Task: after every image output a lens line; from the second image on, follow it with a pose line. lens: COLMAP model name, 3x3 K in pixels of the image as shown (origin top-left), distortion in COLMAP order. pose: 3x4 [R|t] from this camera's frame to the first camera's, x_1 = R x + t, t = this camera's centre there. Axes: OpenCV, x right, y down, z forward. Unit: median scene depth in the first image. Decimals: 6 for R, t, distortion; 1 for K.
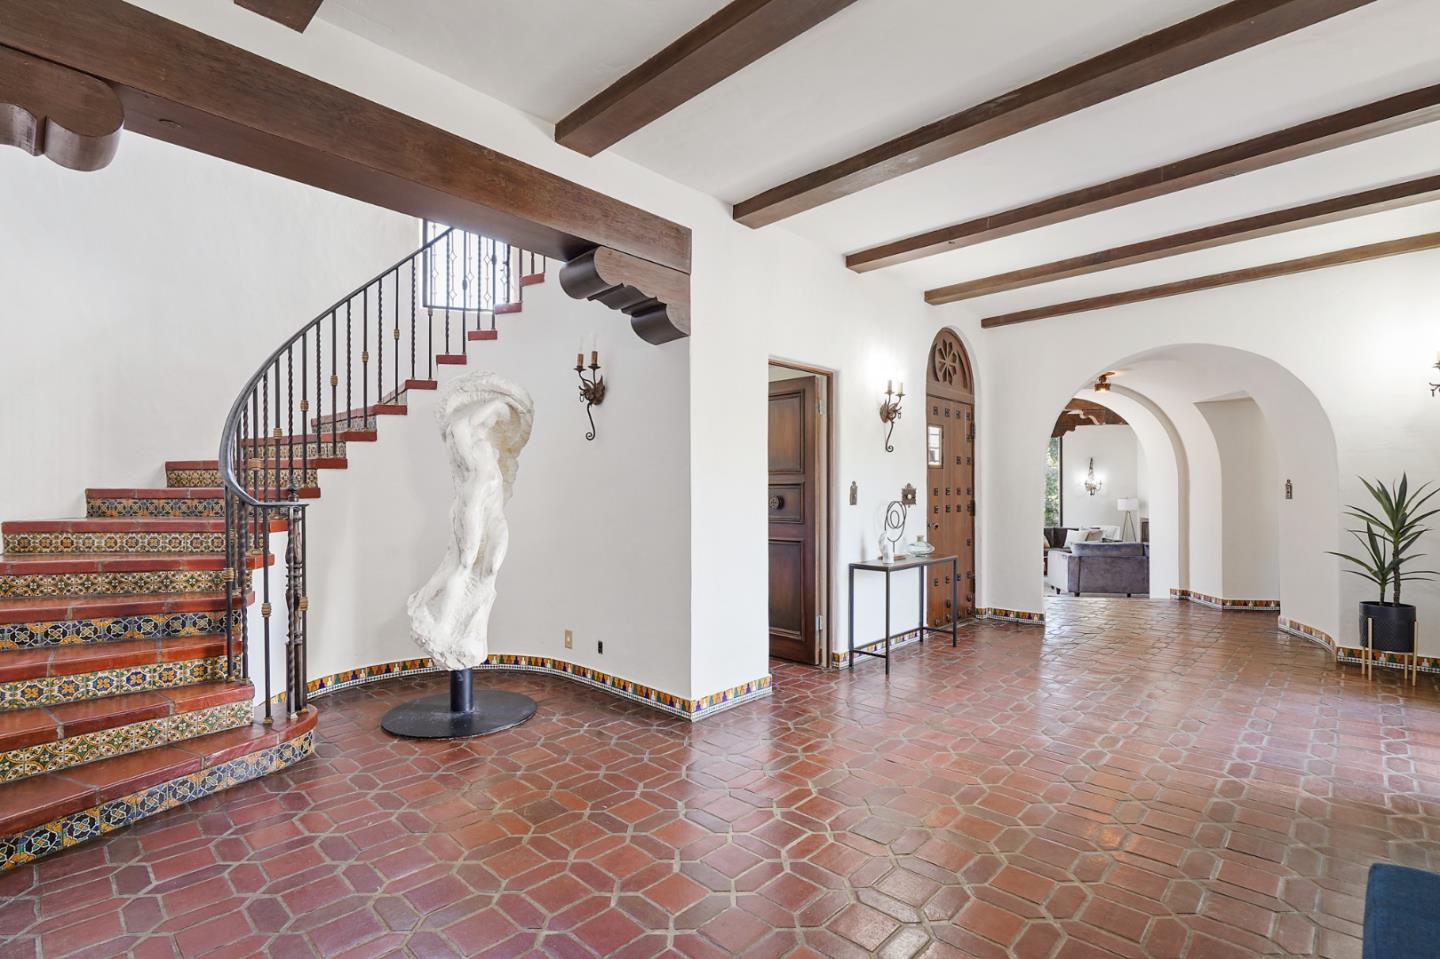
lens RADIAL K [[671.6, 0, 718.2], [0, 671.6, 490.2], [0, 0, 1]] dist [0.011179, 0.000016]
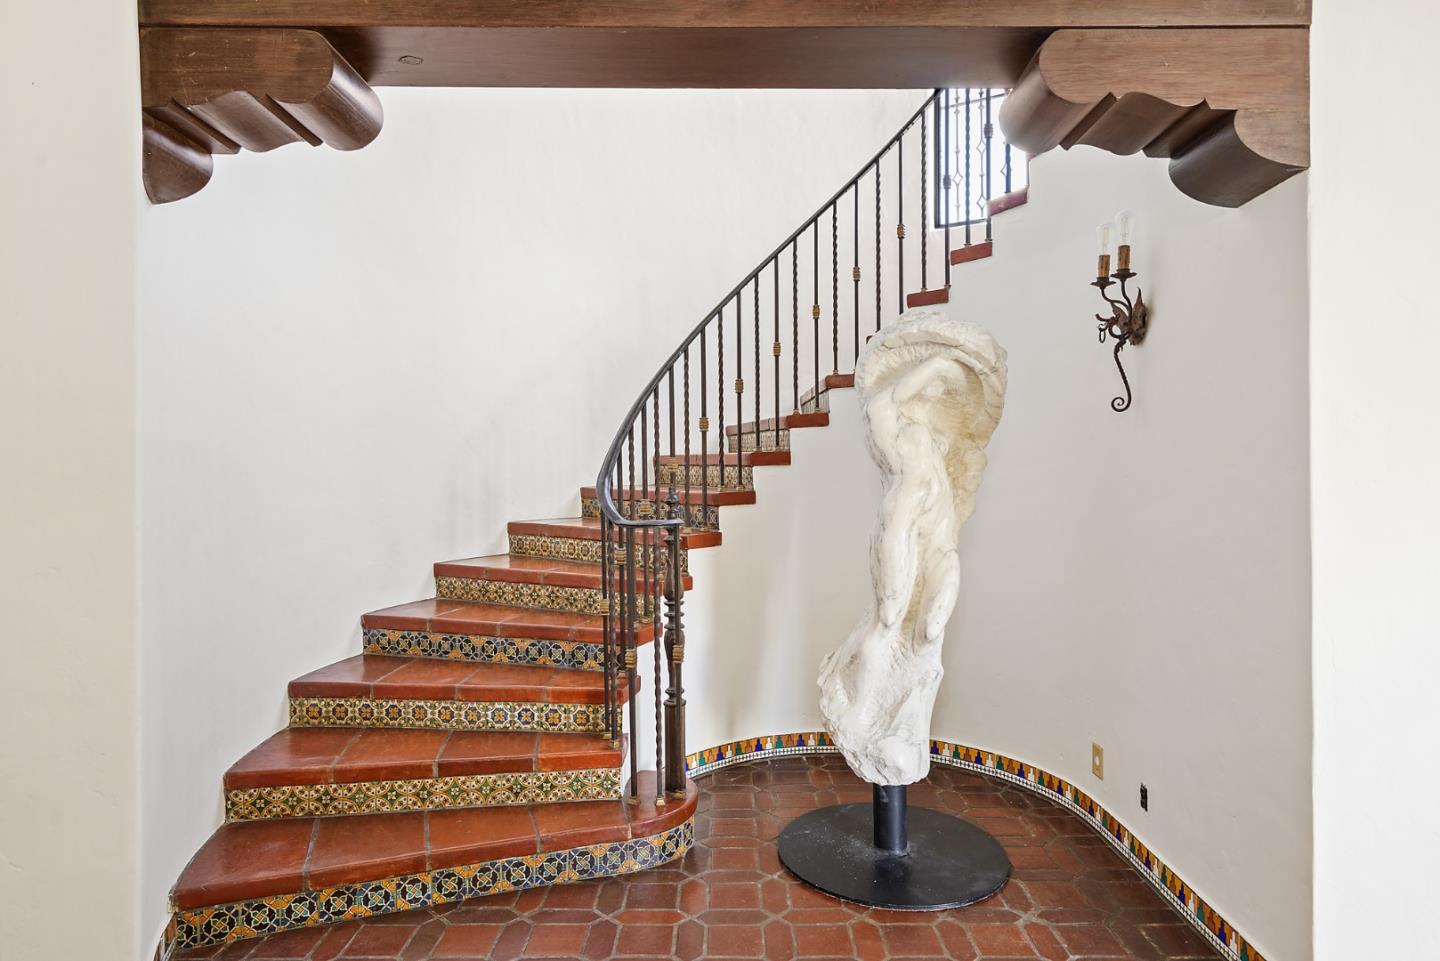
lens RADIAL K [[840.1, 0, 743.8], [0, 840.1, 469.0], [0, 0, 1]] dist [0.013200, -0.001071]
pose [[0.692175, 0.004522, -0.721715, 0.104953], [0.006703, 0.999897, 0.012693, -0.045877], [0.721698, -0.013624, 0.692074, 0.366551]]
